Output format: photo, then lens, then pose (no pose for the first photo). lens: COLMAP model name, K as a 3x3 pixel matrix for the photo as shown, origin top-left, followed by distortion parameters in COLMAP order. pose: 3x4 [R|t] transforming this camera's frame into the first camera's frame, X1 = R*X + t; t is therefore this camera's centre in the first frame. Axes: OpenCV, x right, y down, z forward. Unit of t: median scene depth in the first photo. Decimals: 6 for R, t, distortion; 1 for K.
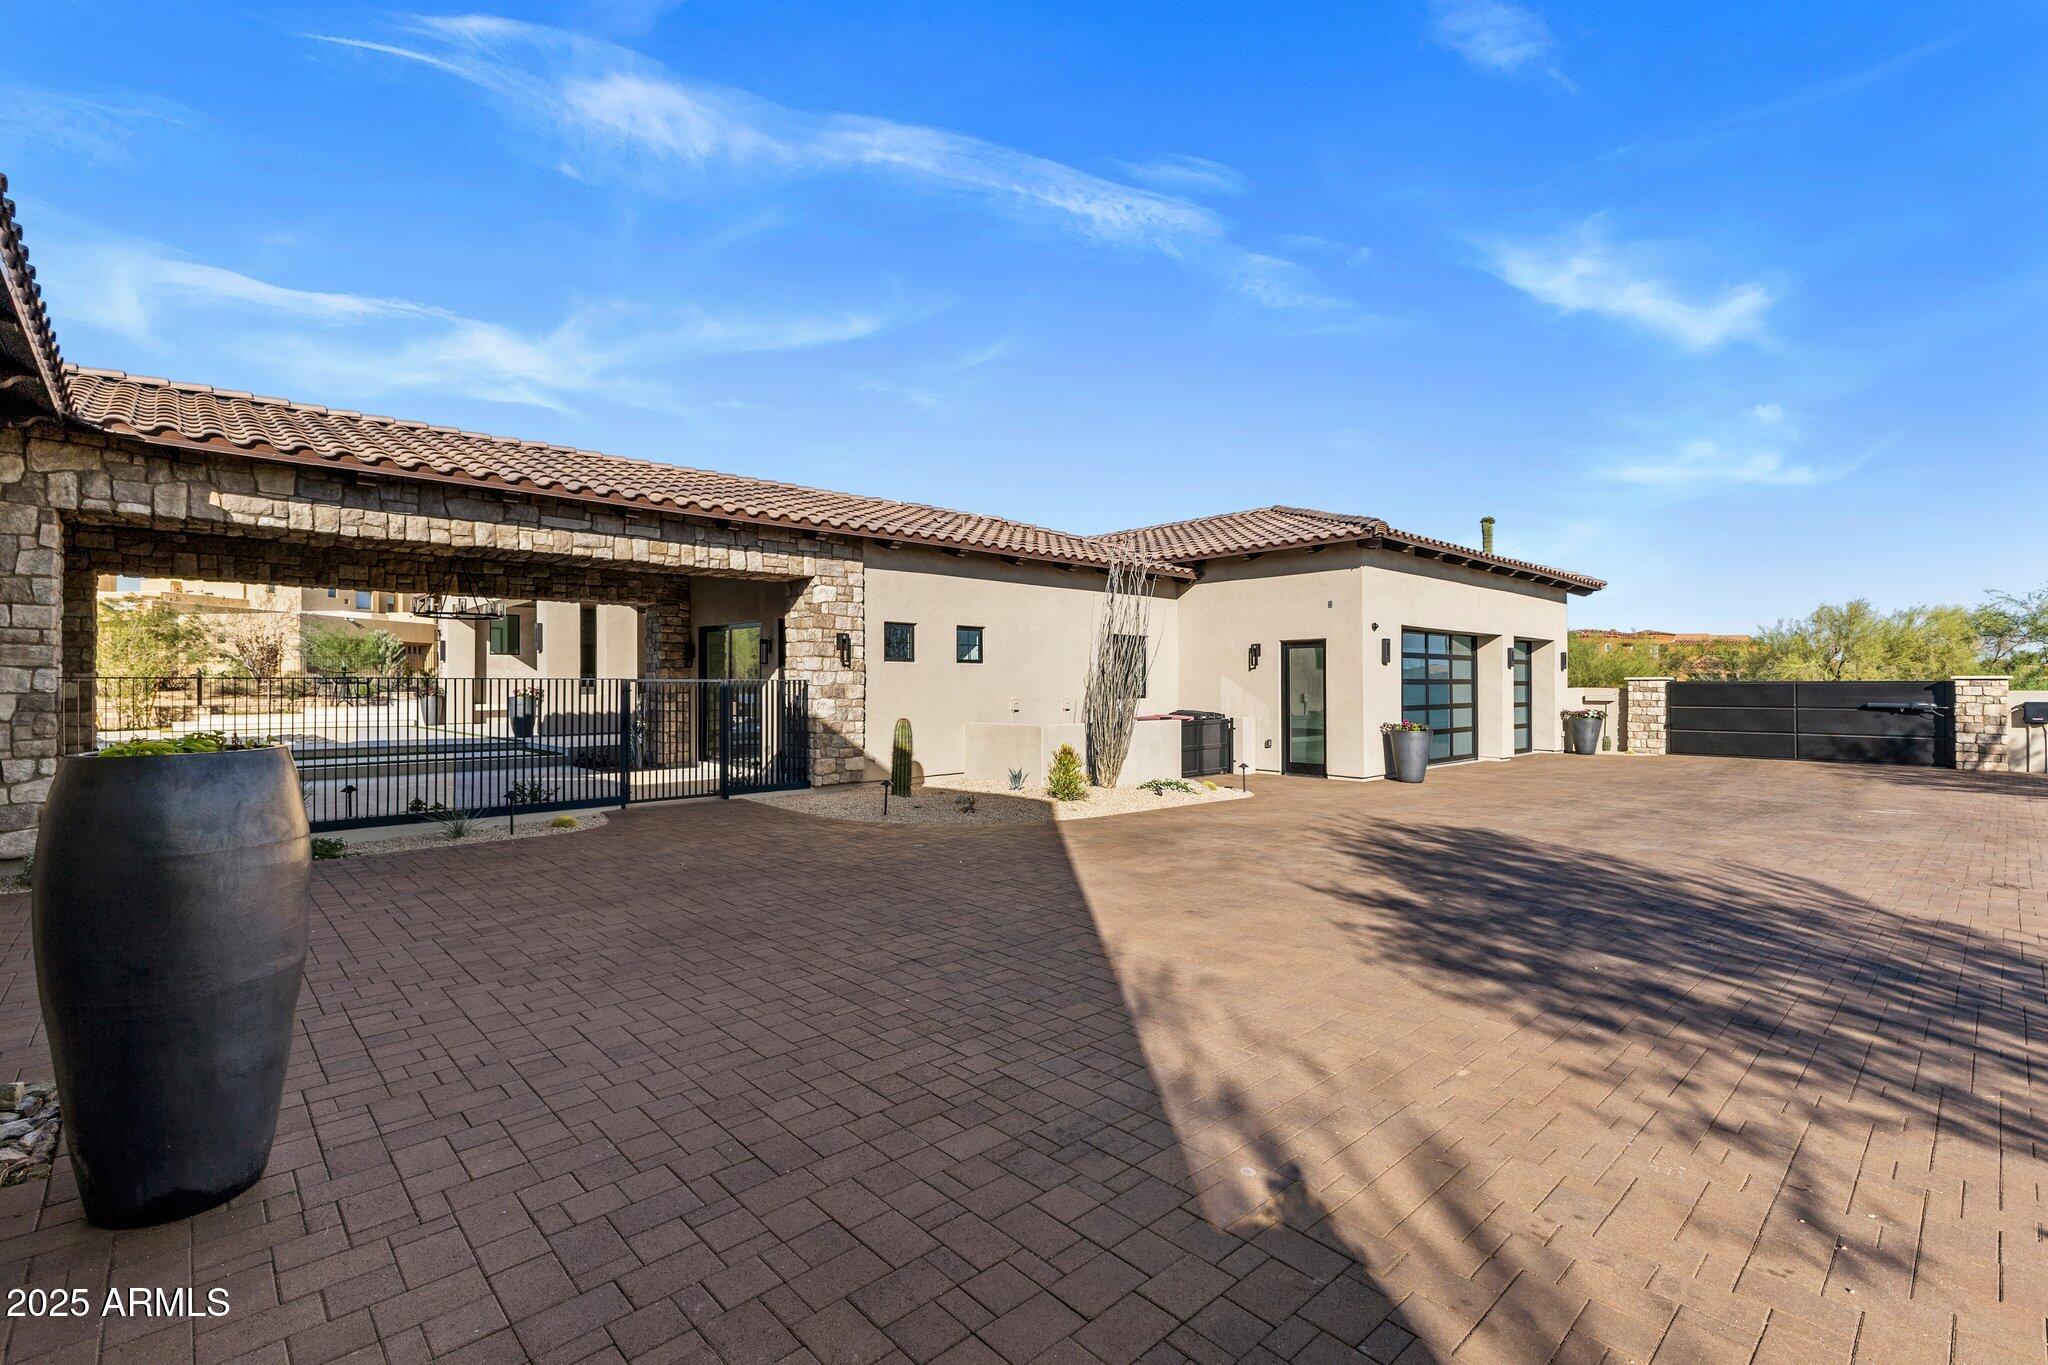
lens RADIAL K [[901.5, 0, 1024.0], [0, 901.5, 682.5], [0, 0, 1]] dist [-0.000193, 0.000156]
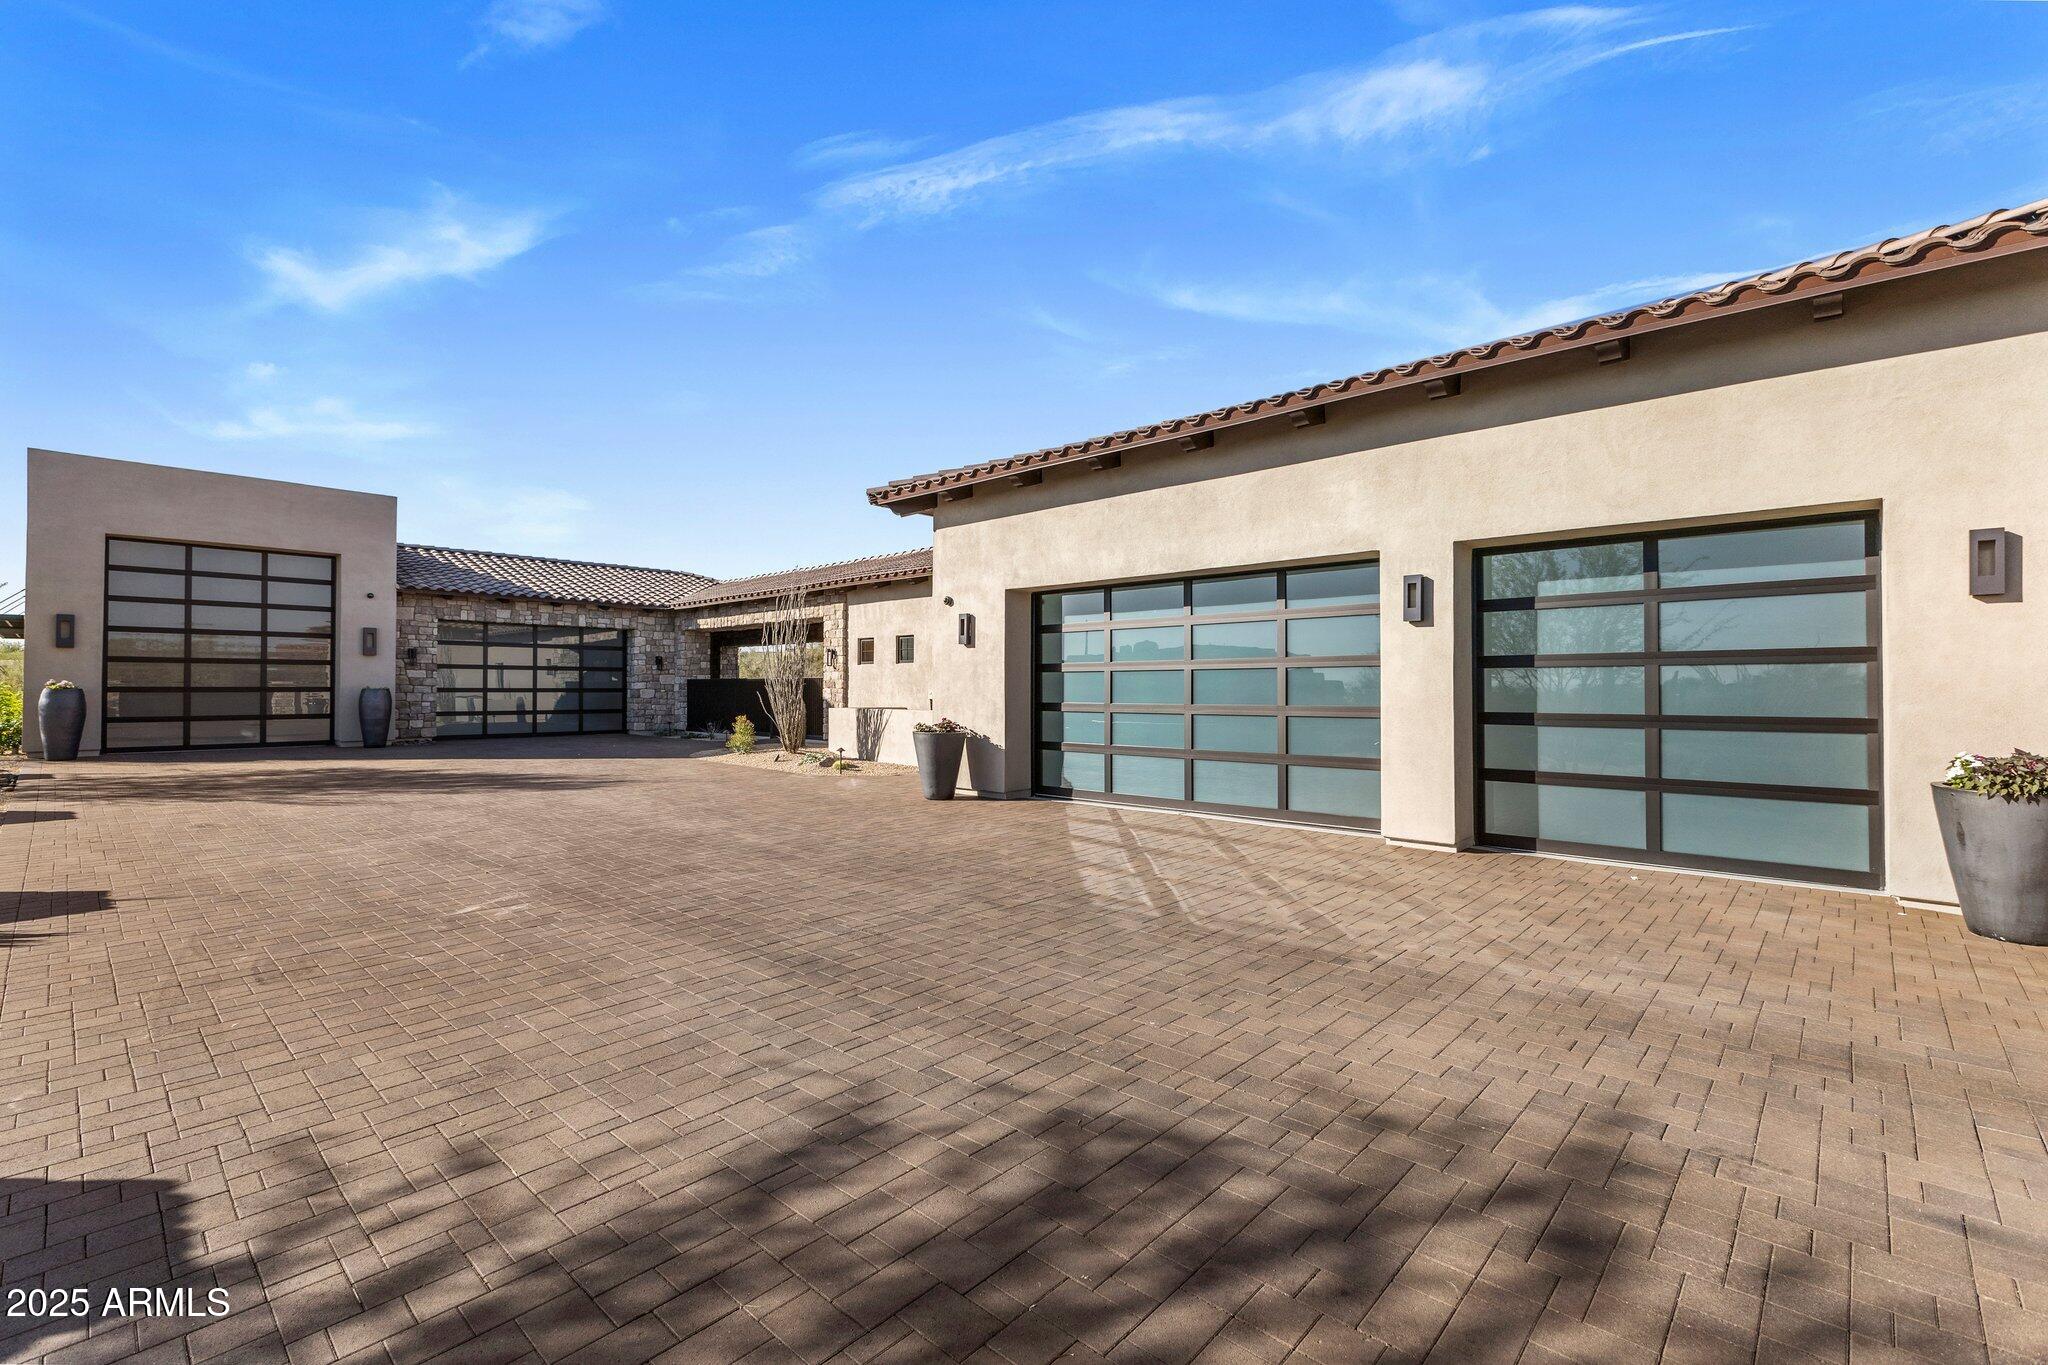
lens RADIAL K [[901.5, 0, 1024.0], [0, 901.5, 682.5], [0, 0, 1]] dist [-0.000193, 0.000156]
pose [[0.072402, -0.008202, -0.997342, 1.367611], [0.003685, 0.999962, -0.007956, 0.019316], [0.997369, -0.003100, 0.072429, 1.153443]]
